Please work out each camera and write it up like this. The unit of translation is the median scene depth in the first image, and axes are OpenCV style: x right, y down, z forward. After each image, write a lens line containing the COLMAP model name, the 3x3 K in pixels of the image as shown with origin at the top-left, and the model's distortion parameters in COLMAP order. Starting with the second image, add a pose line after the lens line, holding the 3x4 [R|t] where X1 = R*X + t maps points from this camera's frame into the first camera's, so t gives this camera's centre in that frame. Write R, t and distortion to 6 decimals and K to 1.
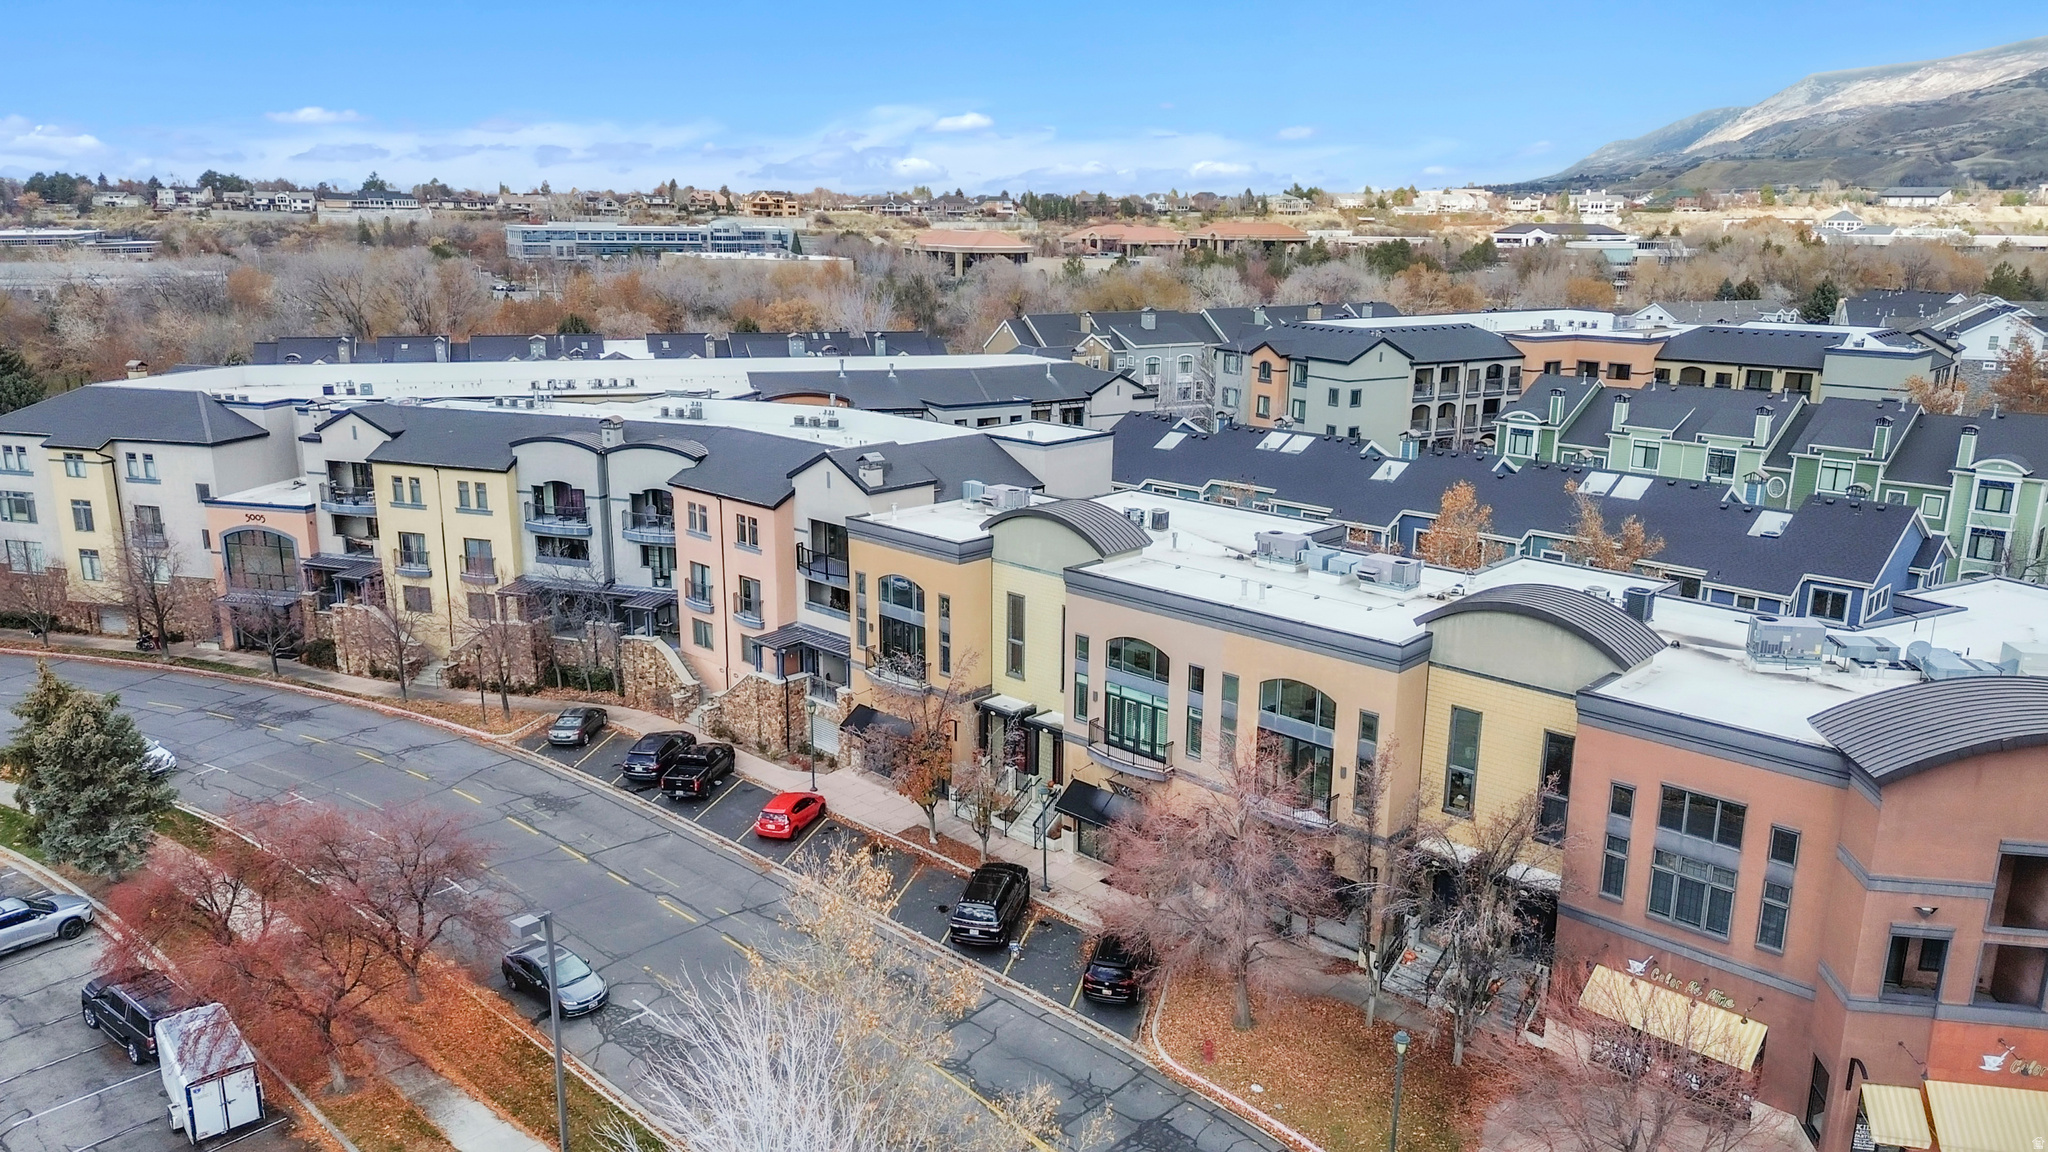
lens RADIAL K [[1445.4, 0, 1024.0], [0, 1445.4, 576.0], [0, 0, 1]] dist [0.084926, -0.085514]
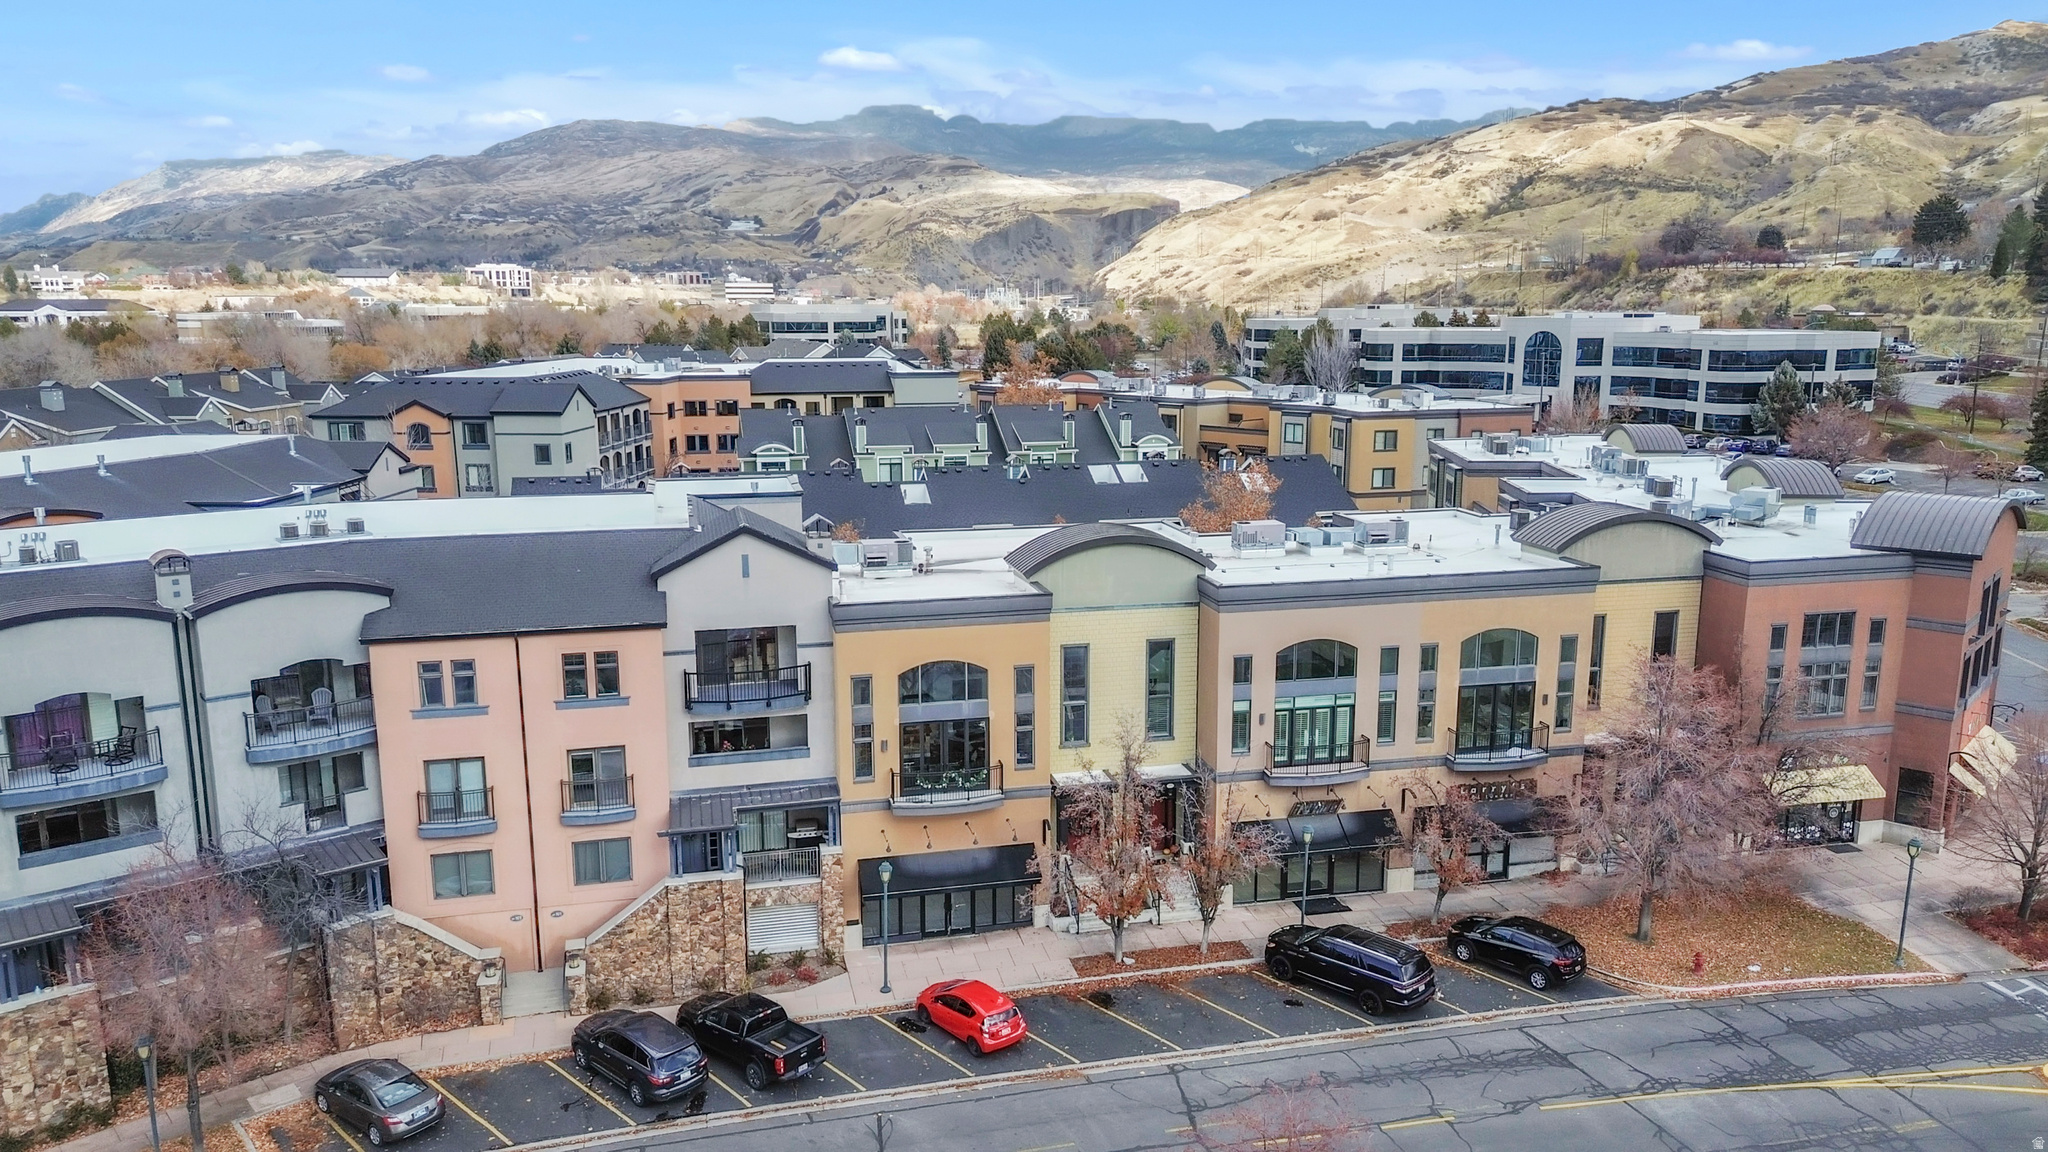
lens RADIAL K [[1445.4, 0, 1024.0], [0, 1445.4, 576.0], [0, 0, 1]] dist [0.084926, -0.085514]
pose [[0.548832, -0.168643, 0.818745, -0.392457], [0.213164, 0.975294, 0.057997, -0.045666], [-0.808297, 0.142696, 0.571221, 0.306526]]
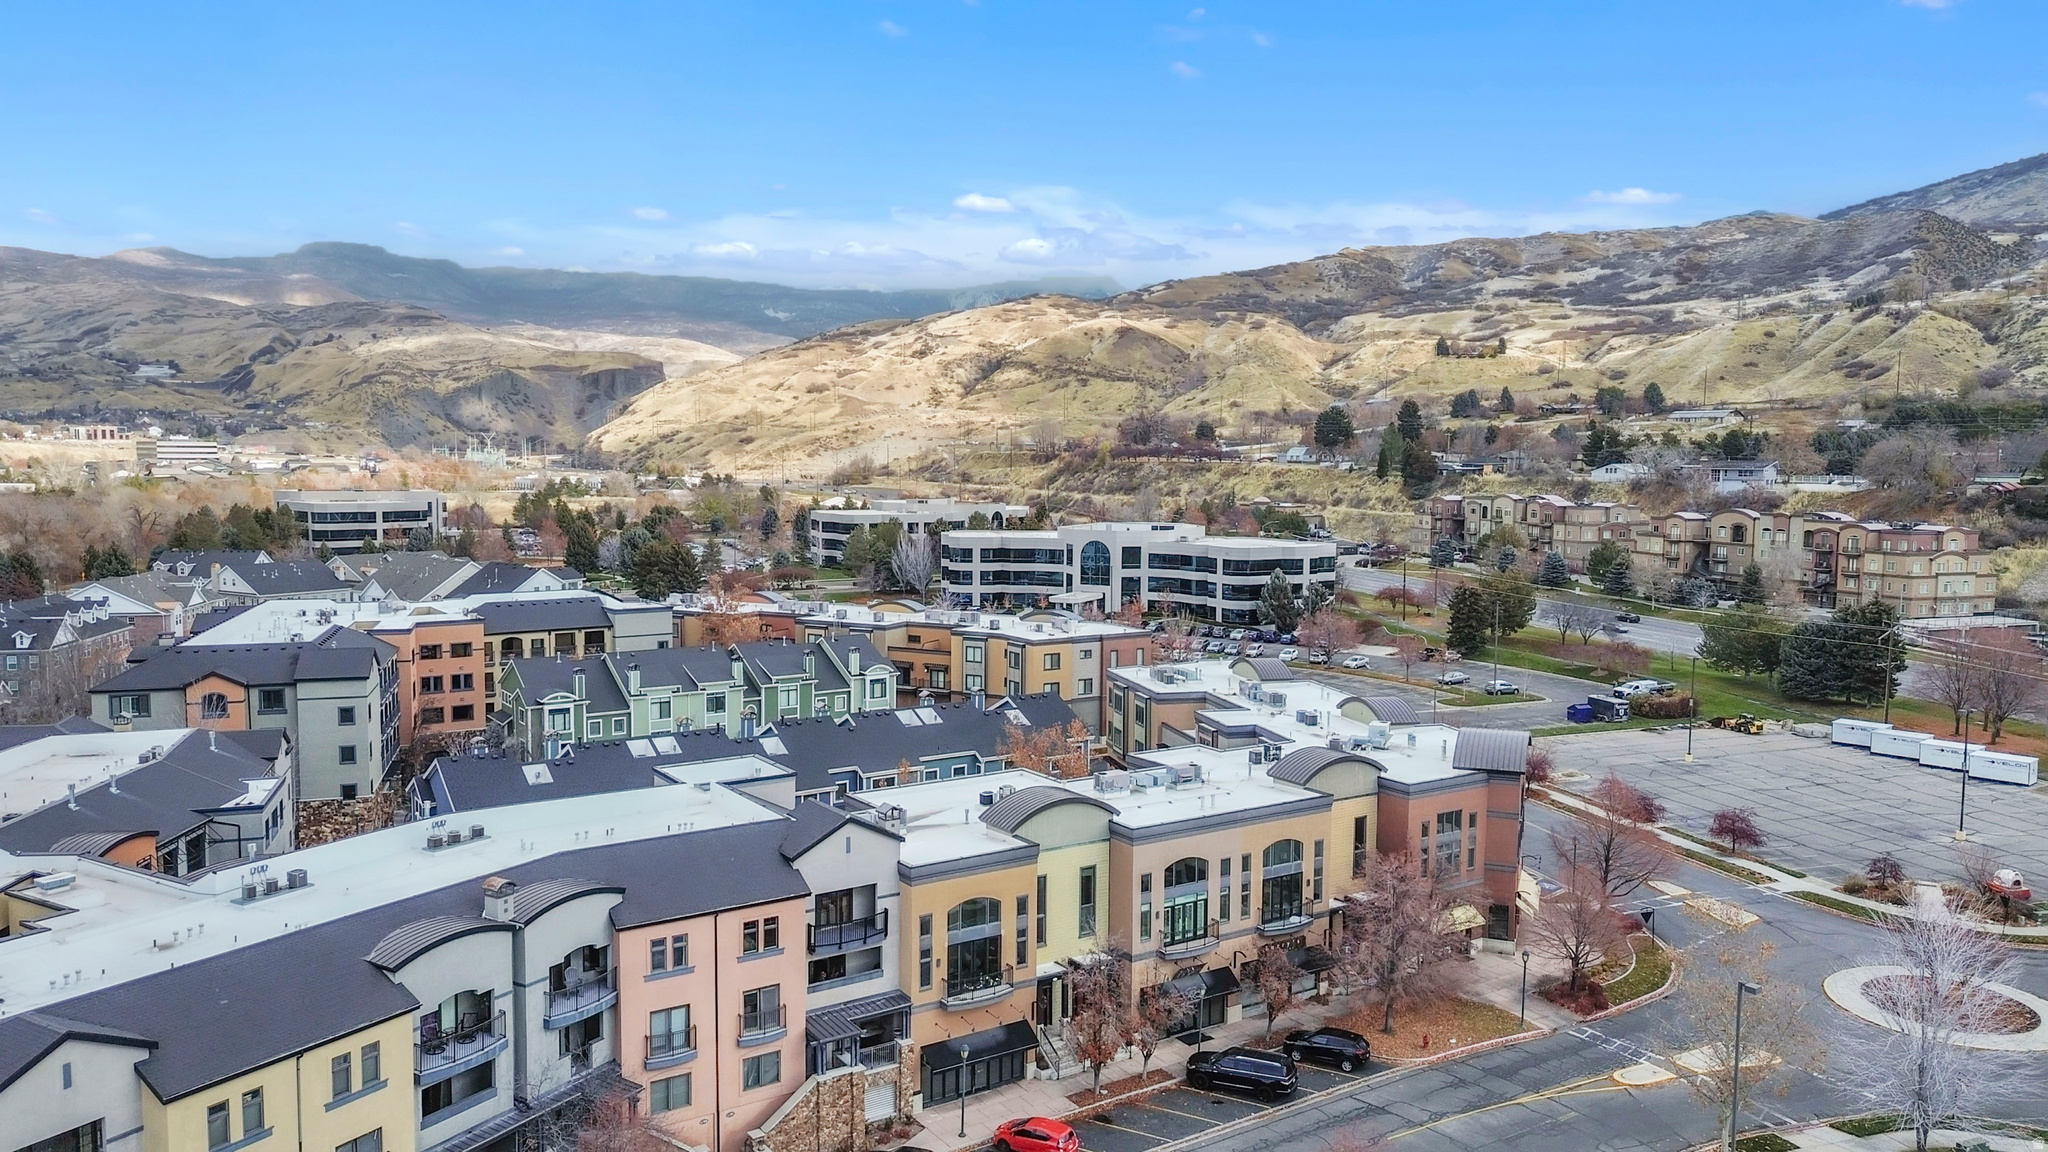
lens RADIAL K [[1445.4, 0, 1024.0], [0, 1445.4, 576.0], [0, 0, 1]] dist [0.084926, -0.085514]
pose [[0.222196, -0.091584, 0.970691, -0.659928], [0.233828, 0.971530, 0.038138, -0.159339], [-0.946548, 0.218500, 0.237285, 0.376067]]
